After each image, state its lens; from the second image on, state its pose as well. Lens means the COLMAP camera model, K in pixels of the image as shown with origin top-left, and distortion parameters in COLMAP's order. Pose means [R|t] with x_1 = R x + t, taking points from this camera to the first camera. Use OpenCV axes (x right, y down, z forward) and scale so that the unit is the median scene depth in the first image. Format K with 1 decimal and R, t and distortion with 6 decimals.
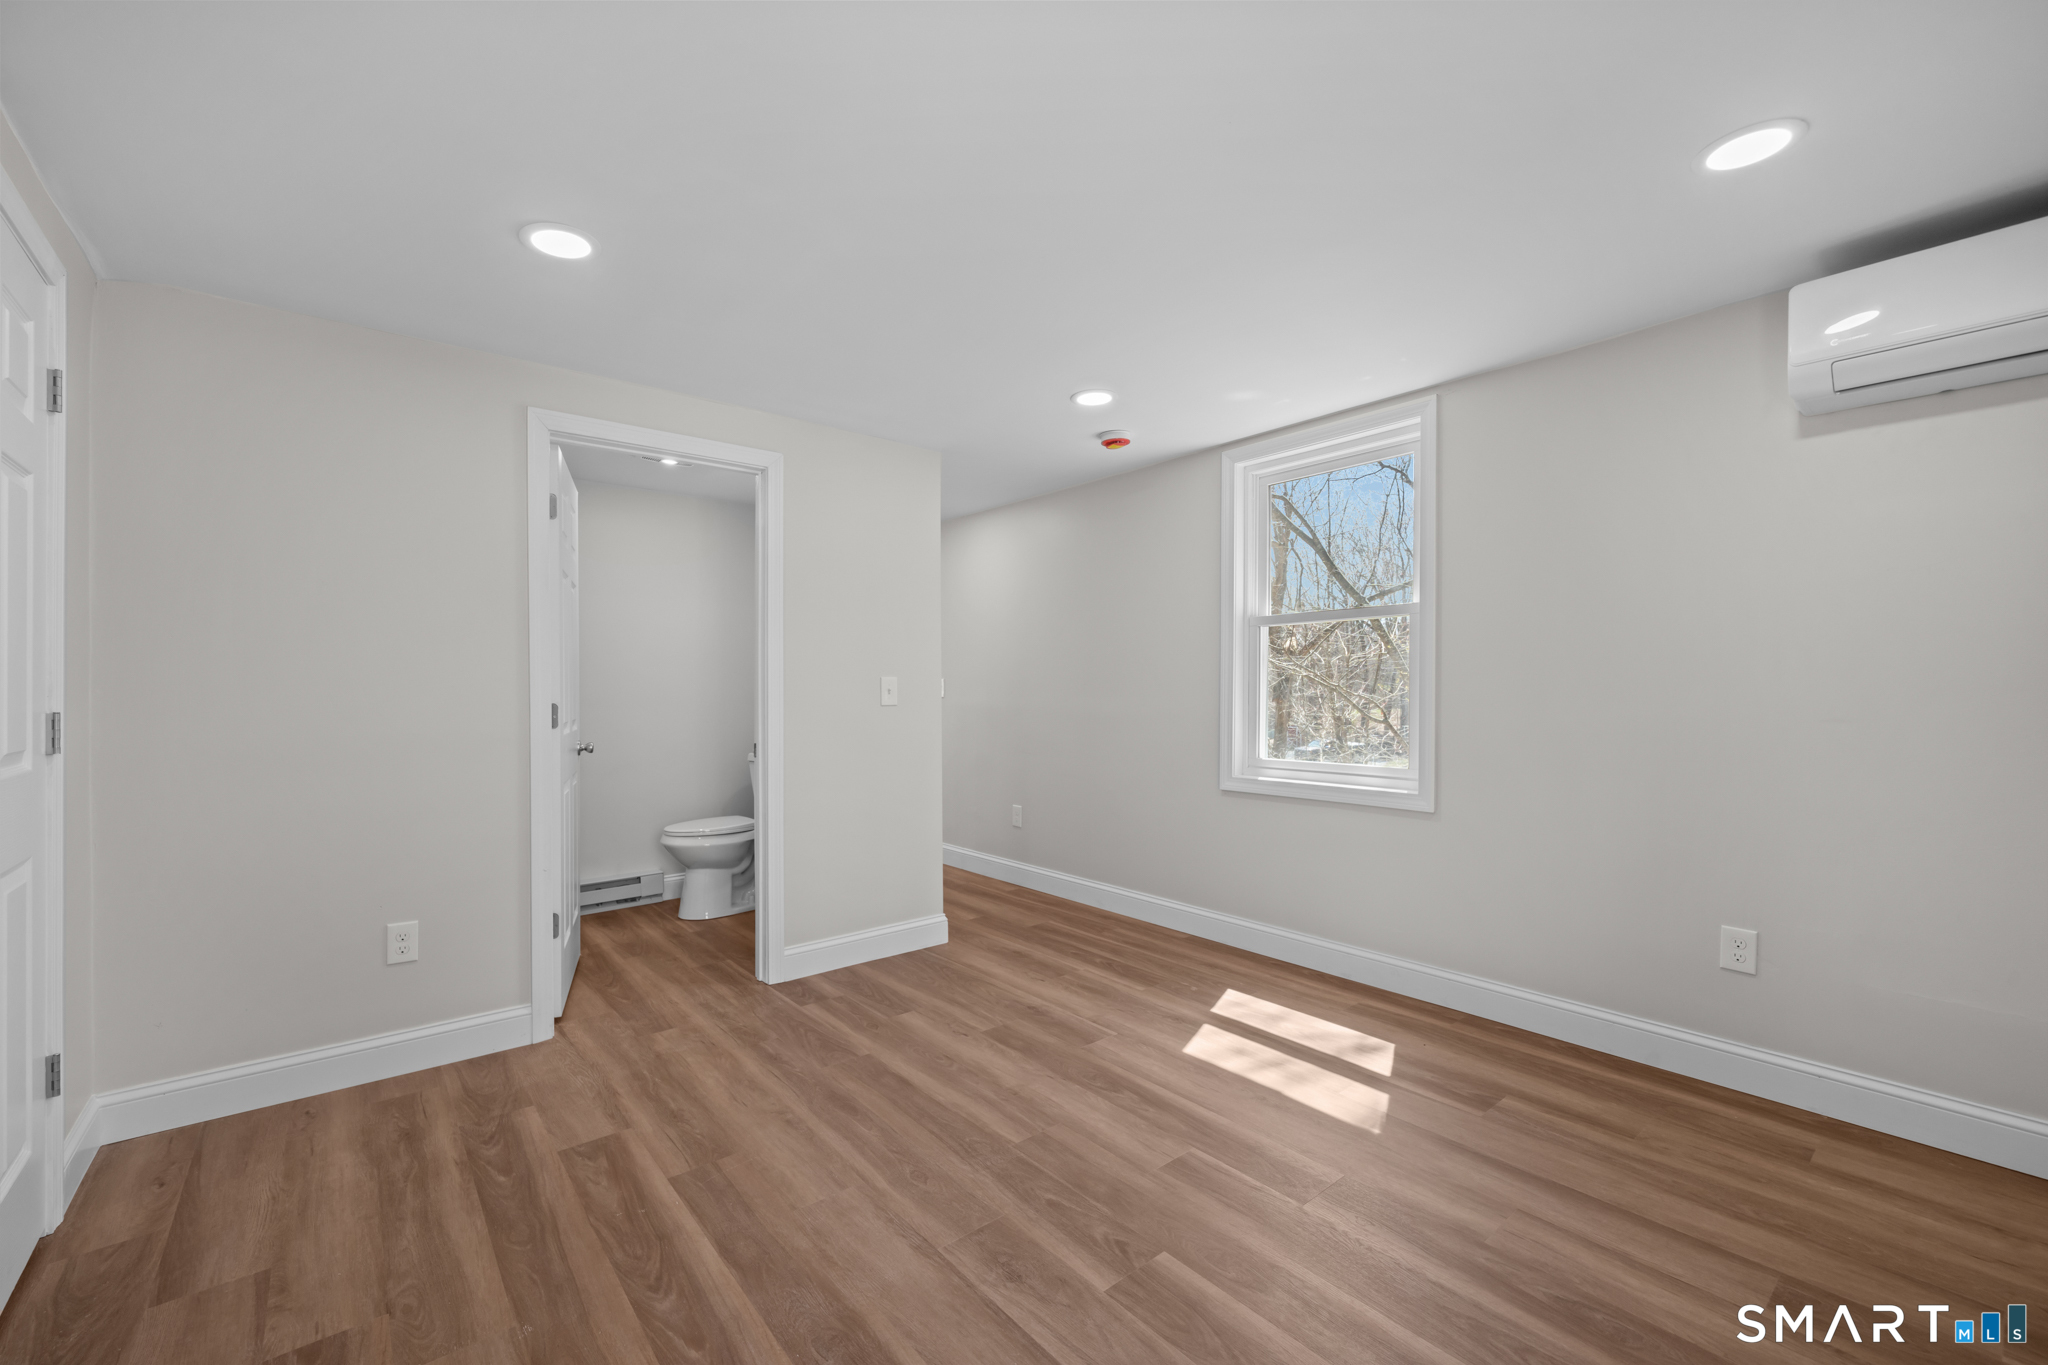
lens RADIAL K [[813.1, 0, 1002.4], [0, 813.1, 683.9], [0, 0, 1]] dist [-0.000538, -0.000160]
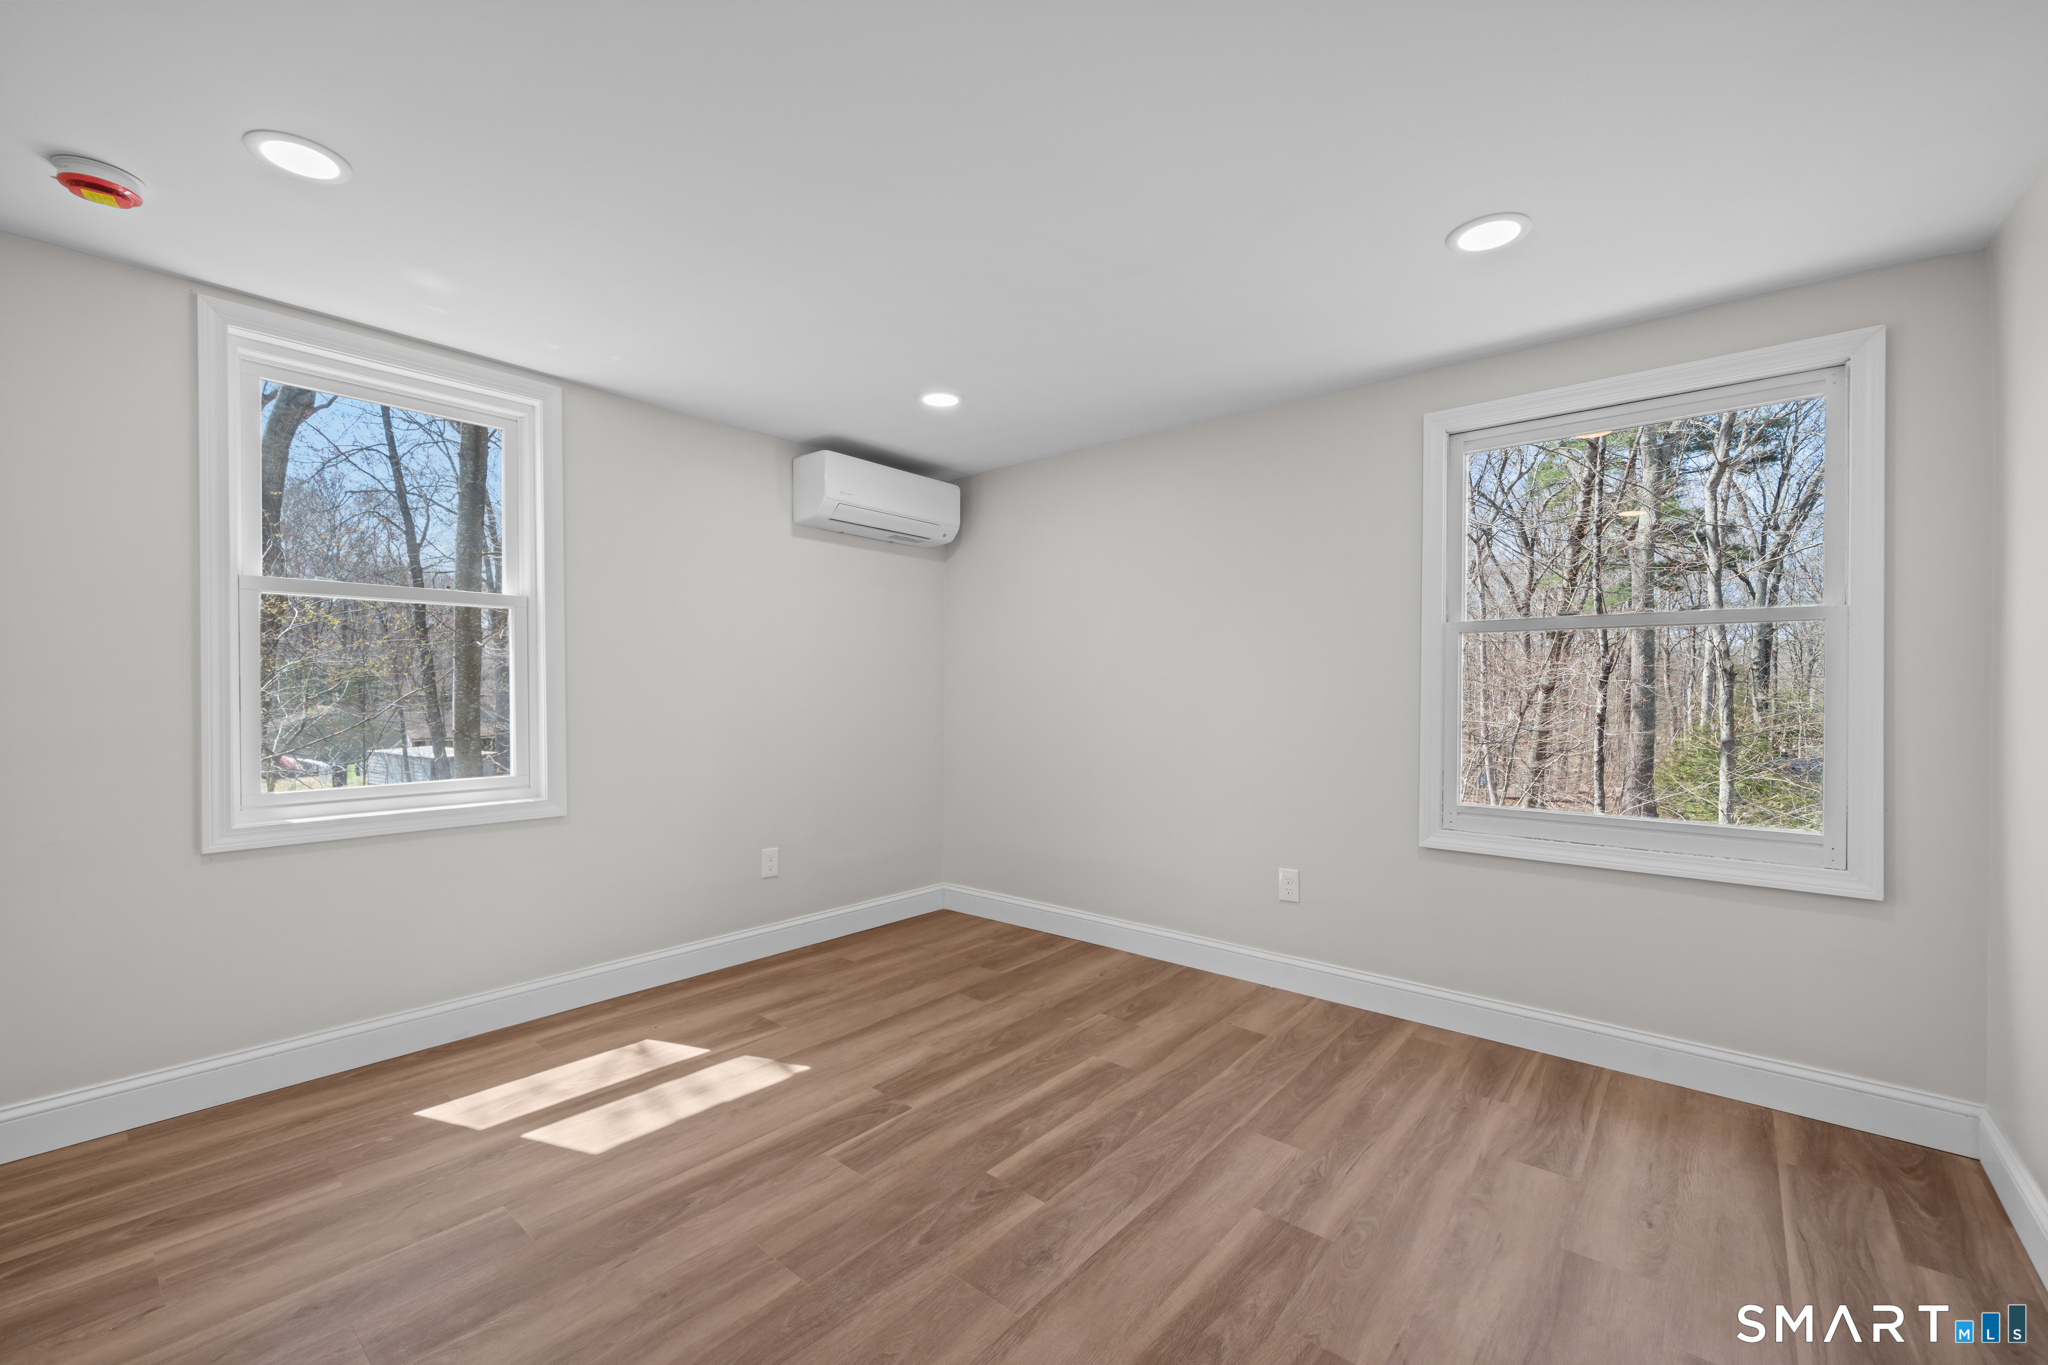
lens RADIAL K [[843.3, 0, 980.5], [0, 843.3, 697.1], [0, 0, 1]] dist [0.000613, -0.000100]
pose [[-0.155766, -0.003076, 0.987789, -0.714462], [-0.008896, 0.999959, 0.001711, 0.011645], [-0.987754, -0.008521, -0.155787, 0.867540]]
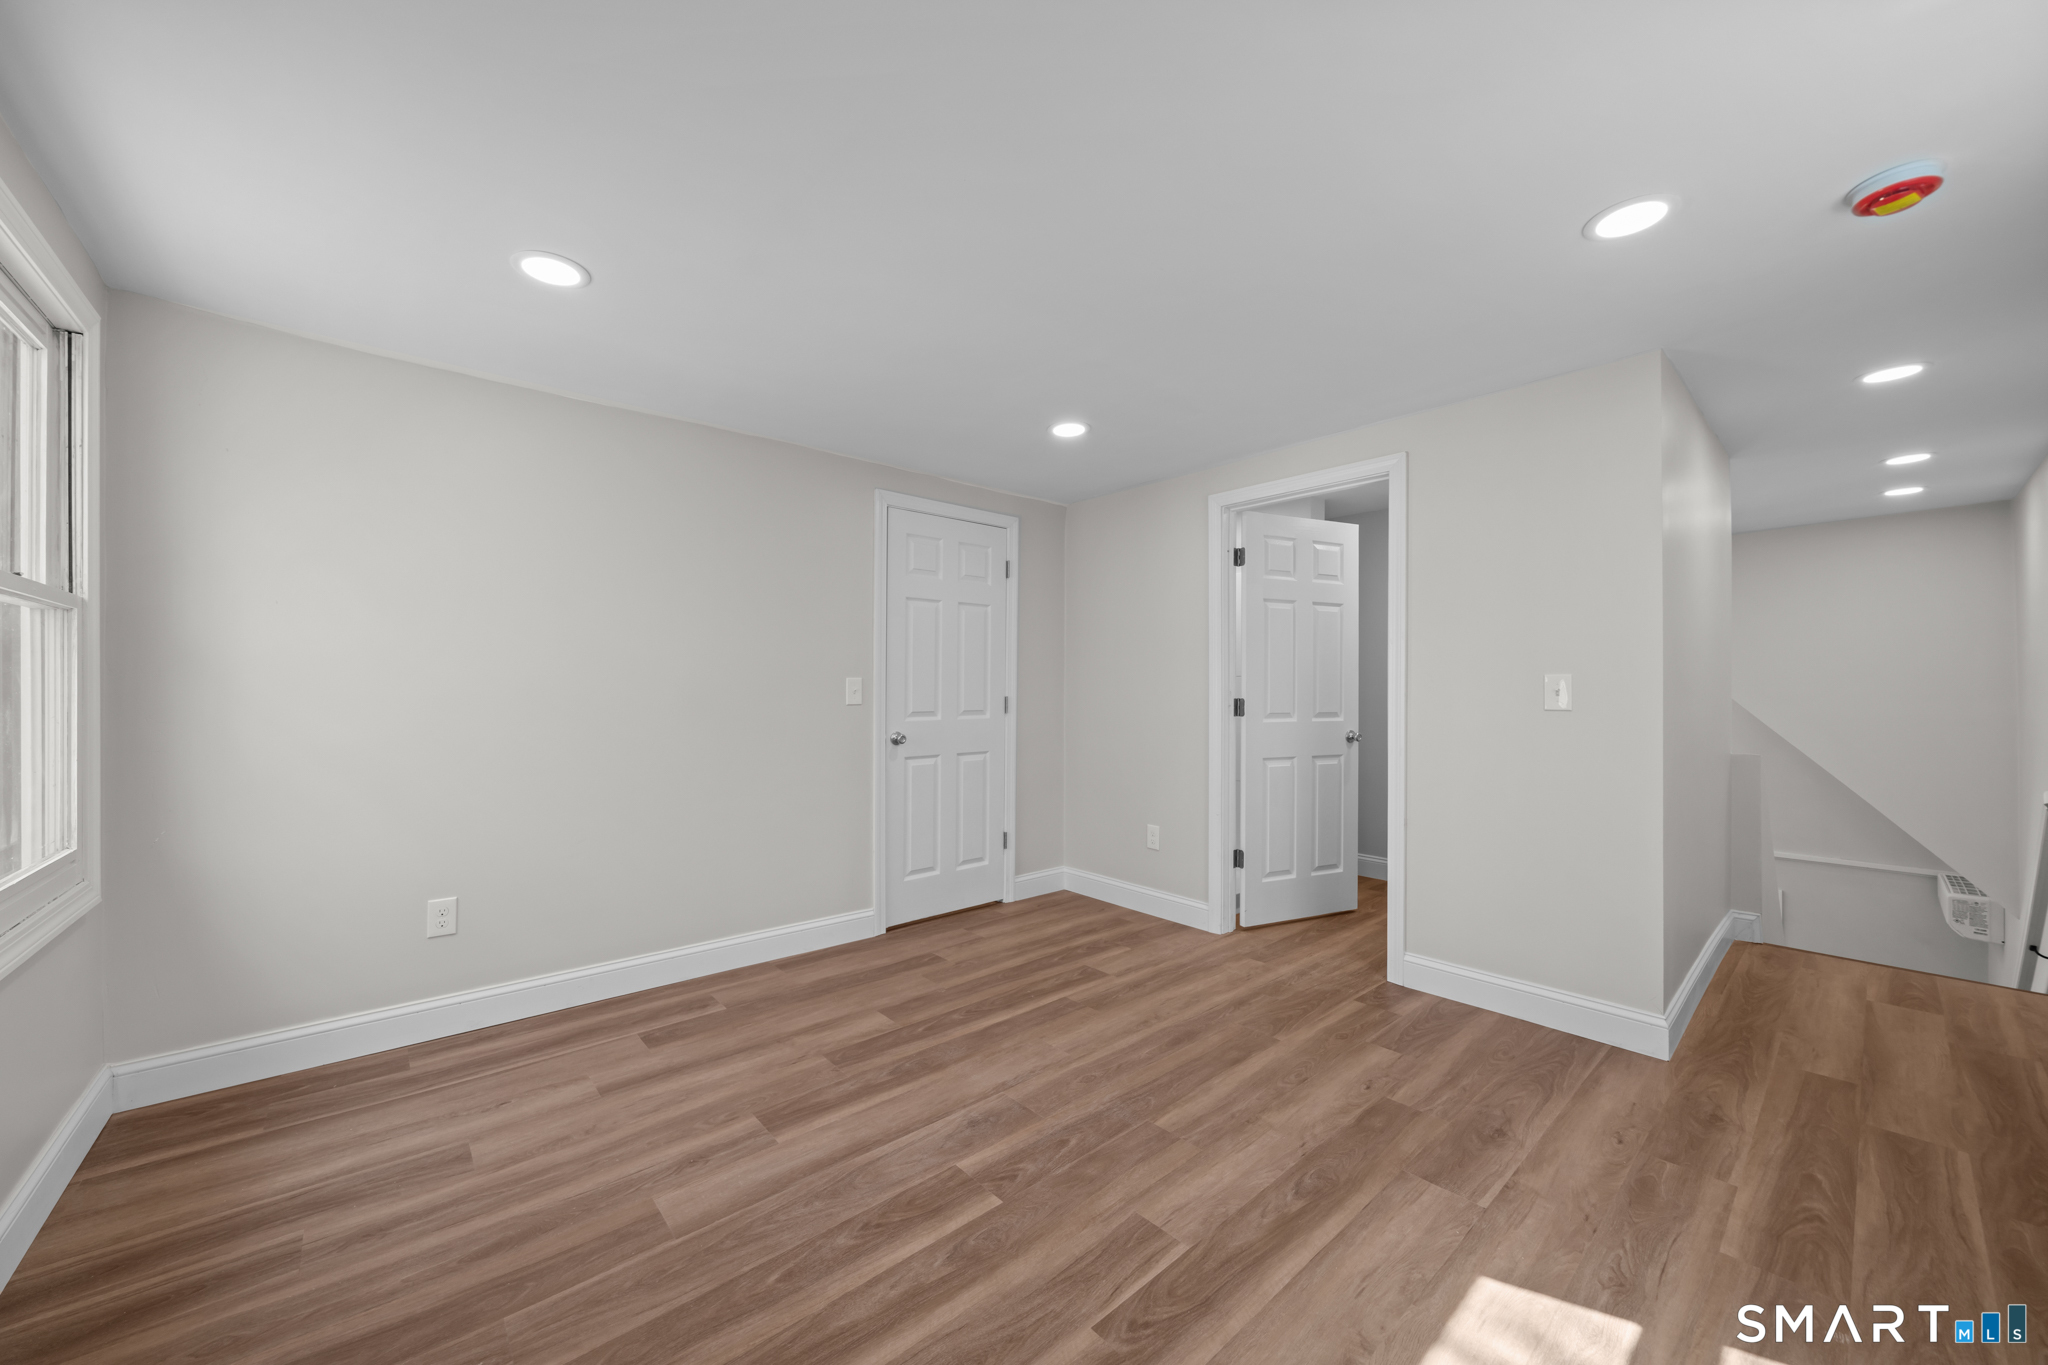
lens RADIAL K [[747.9, 0, 1024.0], [0, 747.9, 682.5], [0, 0, 1]] dist [-0.000158, -0.000088]
pose [[0.060360, -0.002218, -0.998174, 0.876728], [0.004635, 0.999987, -0.001941, -0.002915], [0.998166, -0.004510, 0.060369, 0.700685]]
